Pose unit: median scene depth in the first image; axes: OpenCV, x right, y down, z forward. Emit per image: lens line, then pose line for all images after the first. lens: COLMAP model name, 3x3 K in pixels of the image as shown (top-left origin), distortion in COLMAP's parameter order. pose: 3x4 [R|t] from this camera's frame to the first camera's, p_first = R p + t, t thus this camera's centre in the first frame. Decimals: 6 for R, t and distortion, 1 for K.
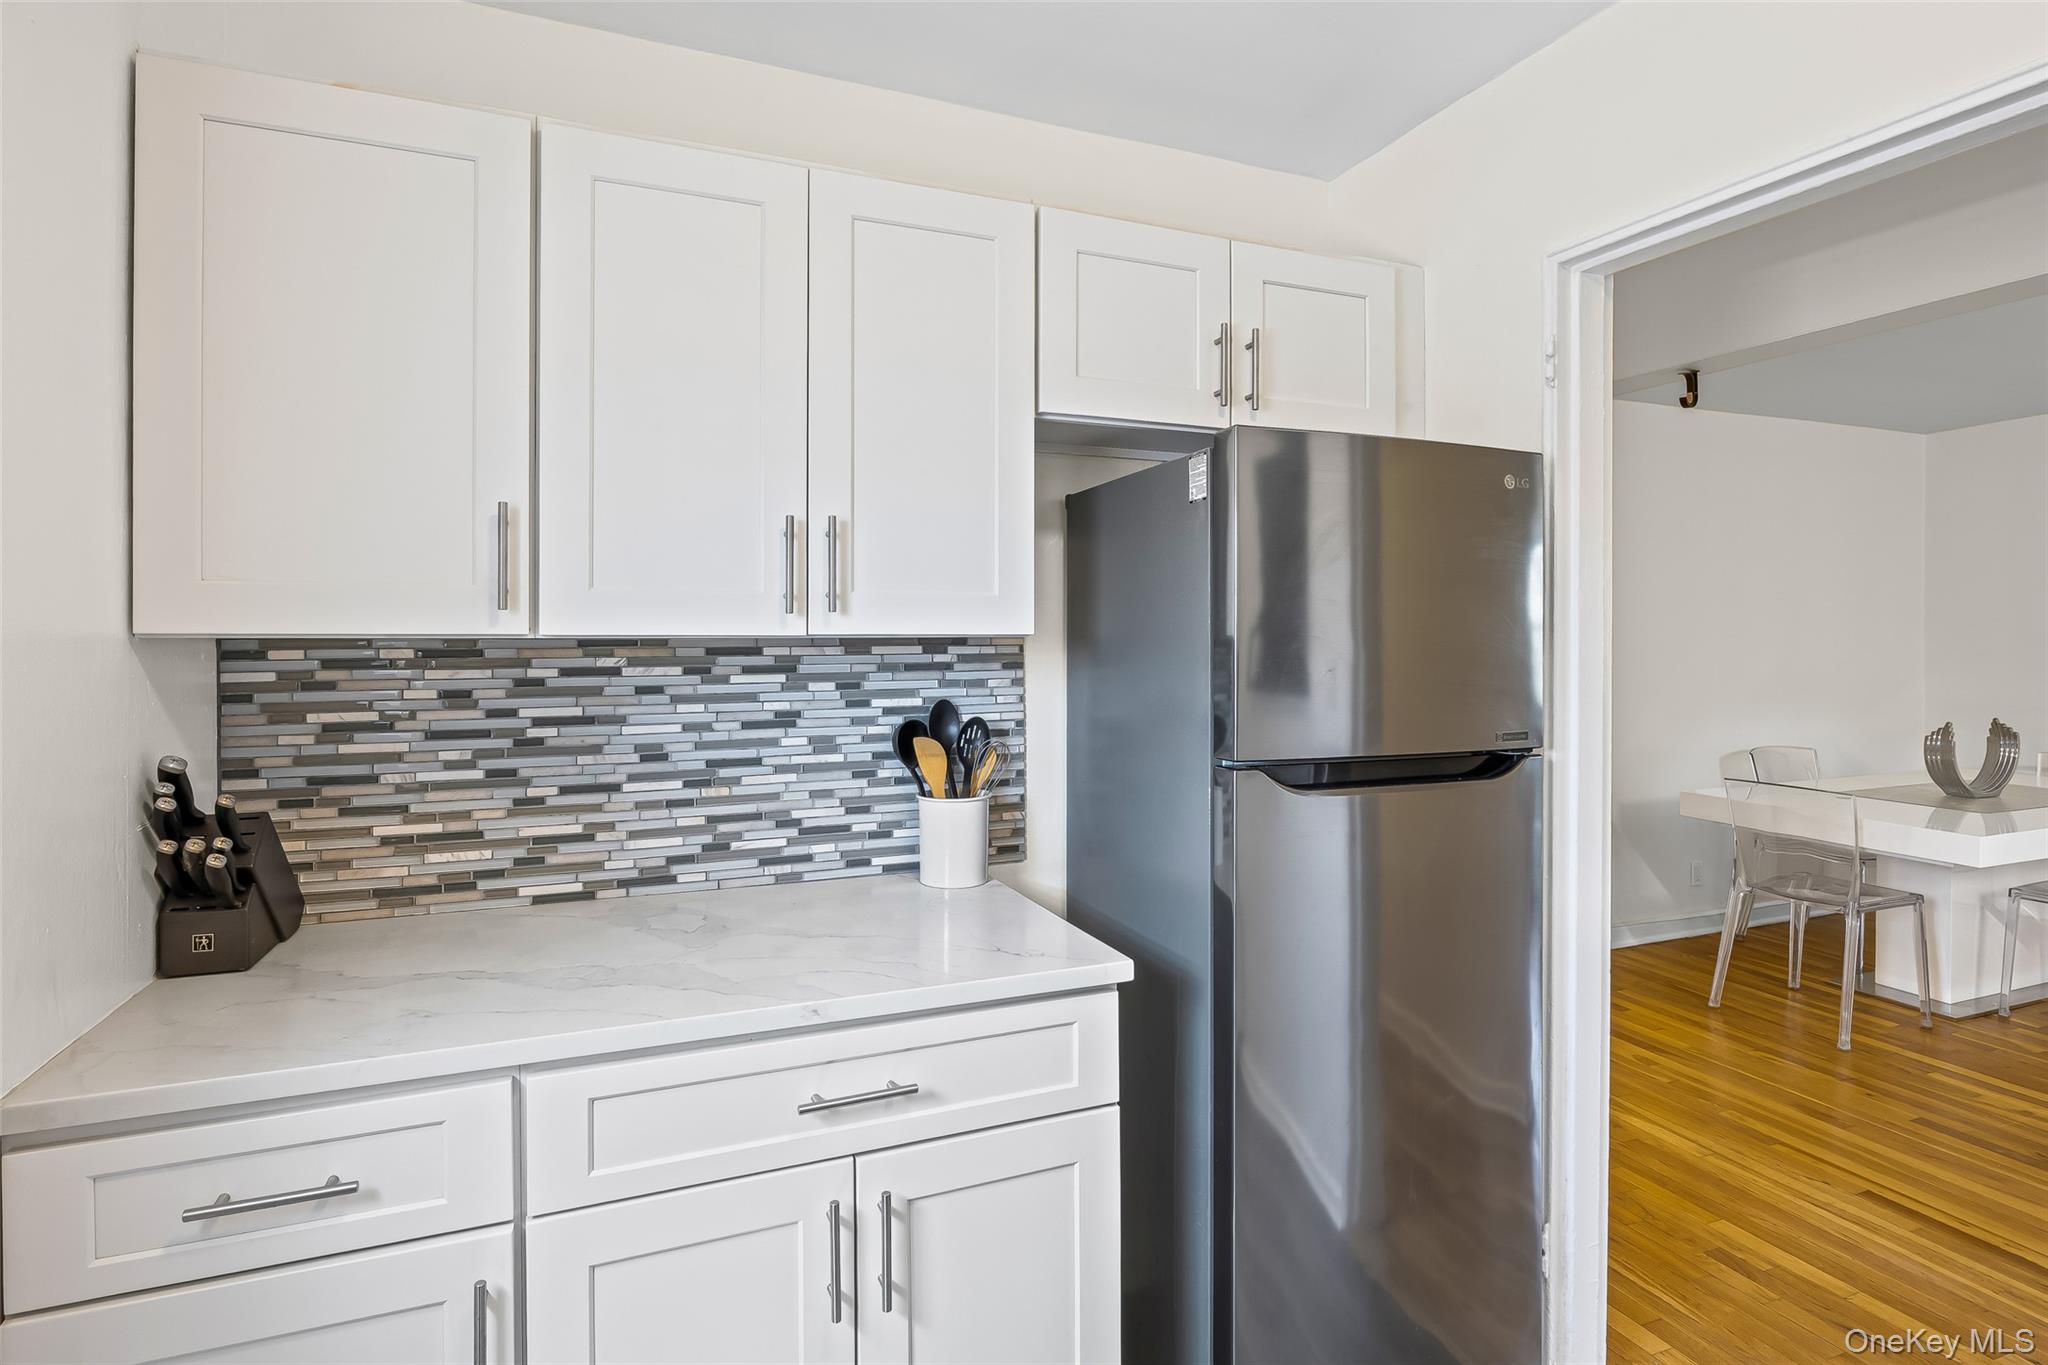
lens RADIAL K [[1130.1, 0, 1028.7], [0, 1130.1, 671.1], [0, 0, 1]] dist [-0.000698, -0.000389]
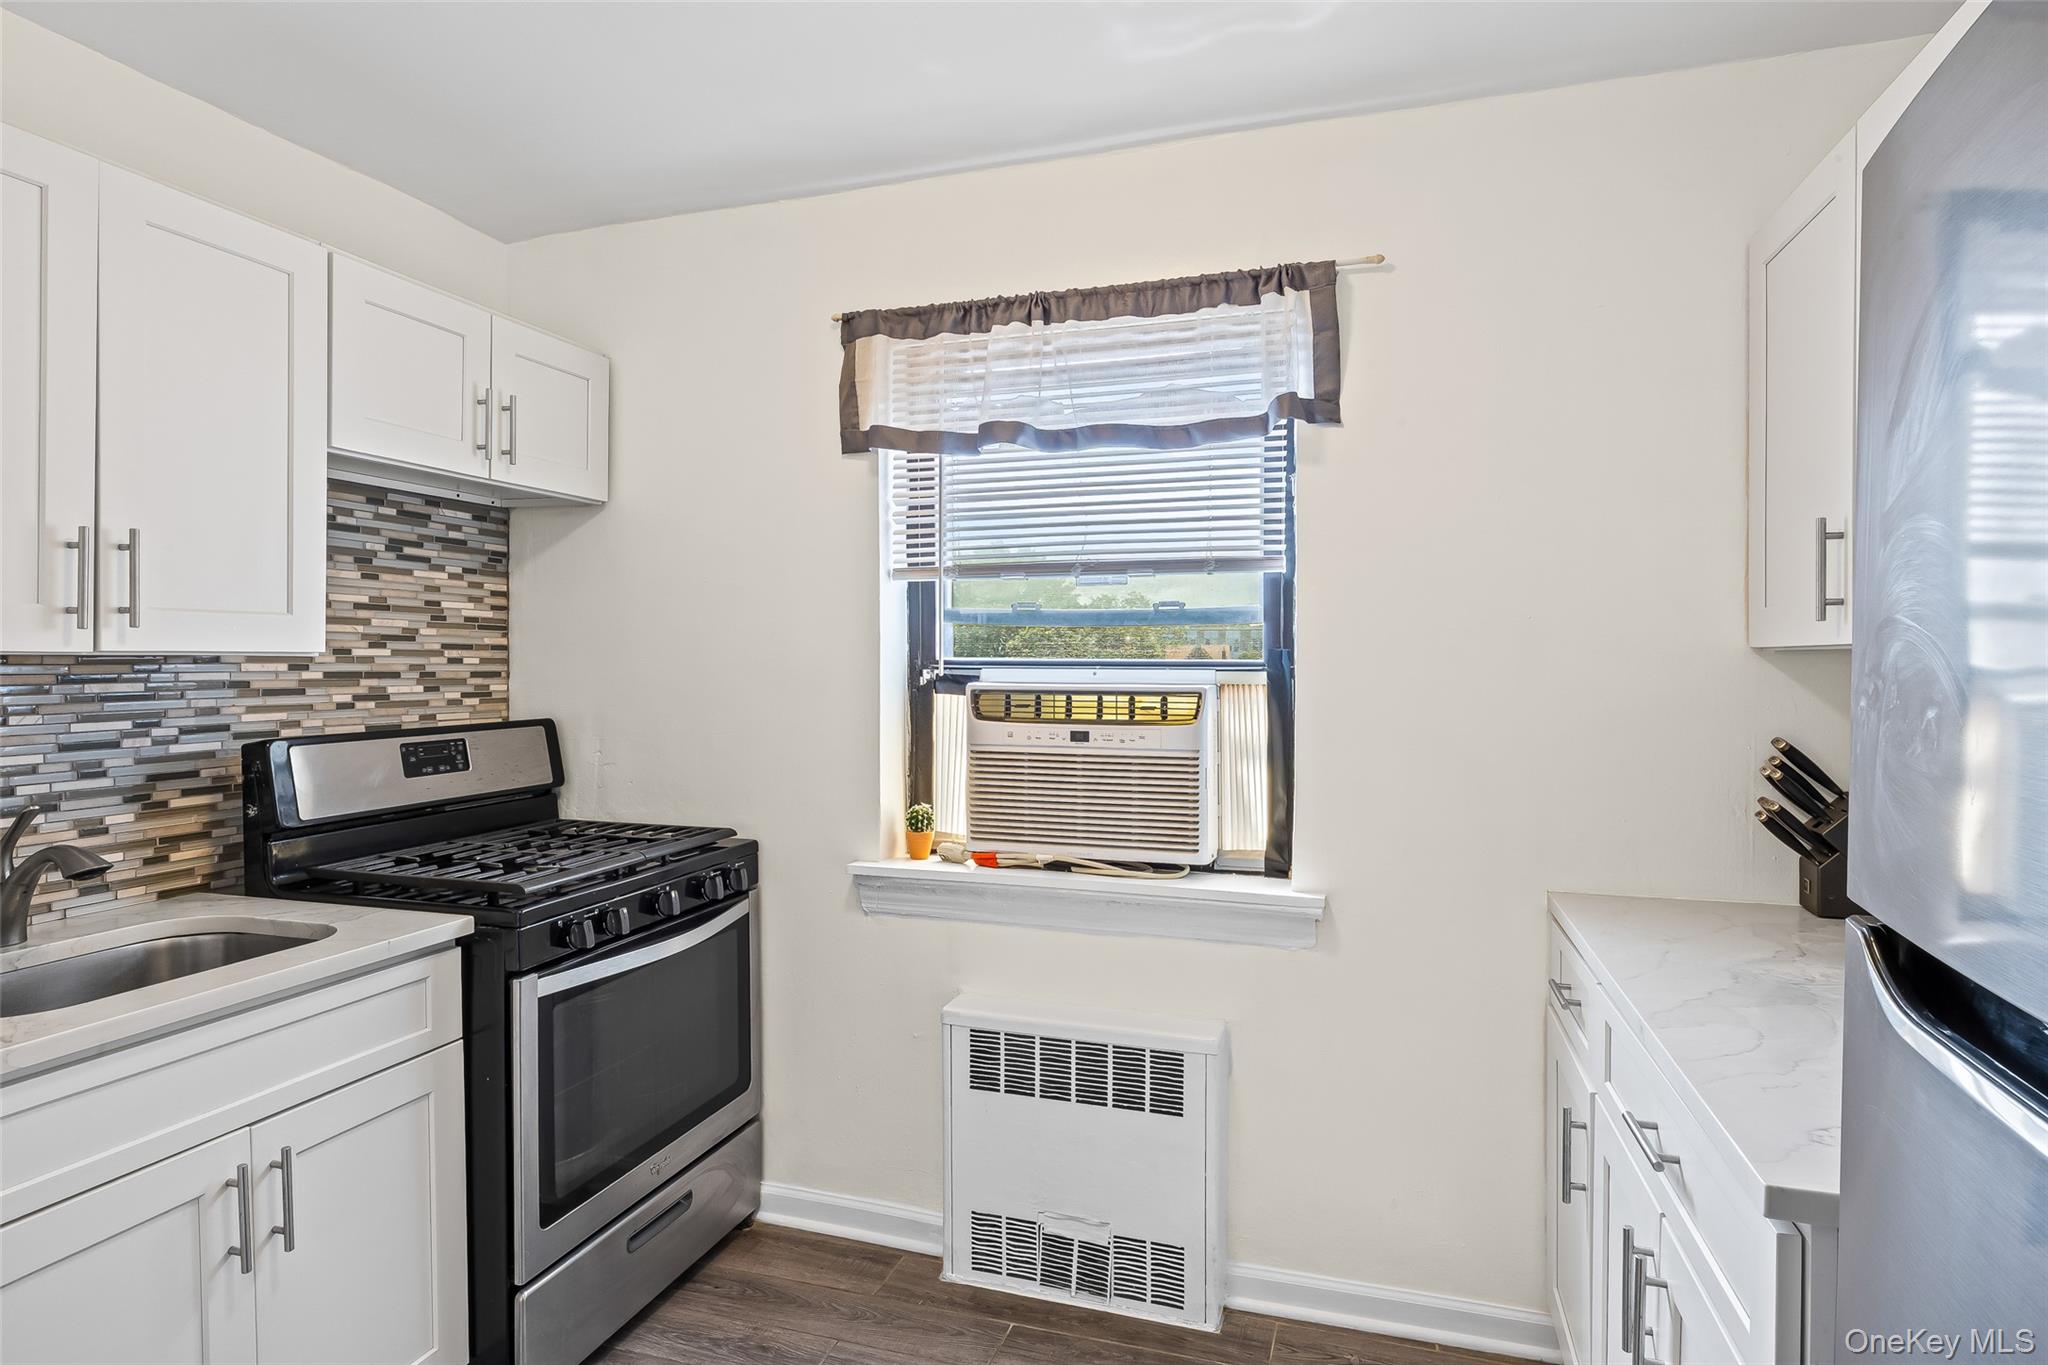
lens RADIAL K [[1160.8, 0, 1018.5], [0, 1160.8, 683.8], [0, 0, 1]] dist [-0.003179, -0.000495]
pose [[0.644399, -0.006546, 0.764661, -0.681346], [0.012008, 0.999927, -0.001559, 0.009619], [-0.764595, 0.010187, 0.644431, -0.315027]]
